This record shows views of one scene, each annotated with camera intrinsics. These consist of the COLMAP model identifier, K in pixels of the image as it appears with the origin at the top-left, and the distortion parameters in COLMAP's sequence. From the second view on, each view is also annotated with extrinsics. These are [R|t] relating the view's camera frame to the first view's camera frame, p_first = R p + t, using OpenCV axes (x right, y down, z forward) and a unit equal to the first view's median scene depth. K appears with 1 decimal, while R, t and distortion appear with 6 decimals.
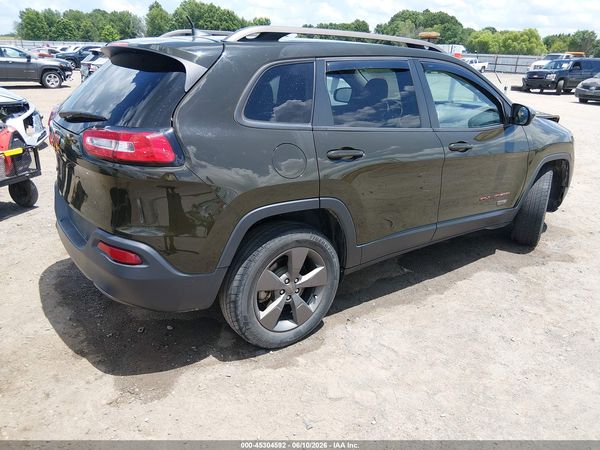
lens RADIAL K [[464.5, 0, 300.0], [0, 464.5, 225.0], [0, 0, 1]] dist [-0.001049, -0.015979]
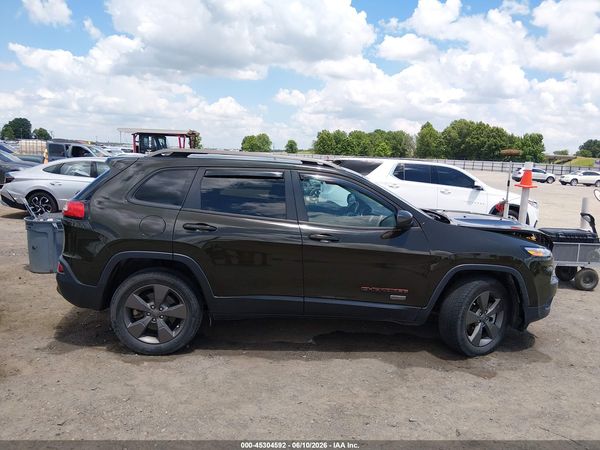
lens RADIAL K [[450.1, 0, 296.2], [0, 450.1, 222.0], [0, 0, 1]] dist [0.106556, -0.174980]
pose [[0.851175, 0.083371, -0.518219, 0.875430], [-0.200571, 0.964042, -0.174343, 0.016321], [0.485050, 0.252336, 0.837289, -0.052433]]
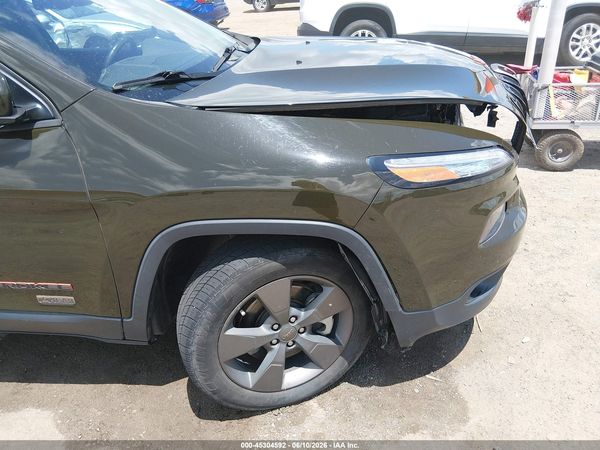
lens RADIAL K [[435.4, 0, 300.0], [0, 435.4, 225.0], [0, 0, 1]] dist [0.097094, -0.152925]
pose [[0.757138, 0.262241, -0.598307, 0.952995], [-0.154369, 0.961771, 0.226200, -0.275228], [0.634753, -0.078905, 0.768676, 0.945930]]
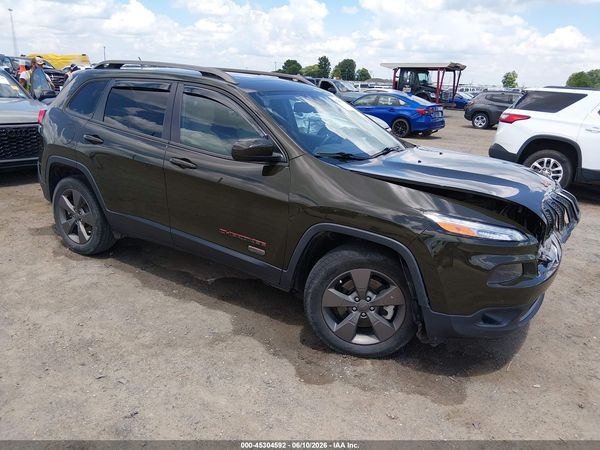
lens RADIAL K [[464.5, 0, 300.0], [0, 464.5, 225.0], [0, 0, 1]] dist [-0.001049, -0.015979]
pose [[0.368328, 0.267477, -0.890388, 1.369505], [-0.363364, 0.922958, 0.126948, -0.256095], [0.855746, 0.276777, 0.437143, 0.779303]]
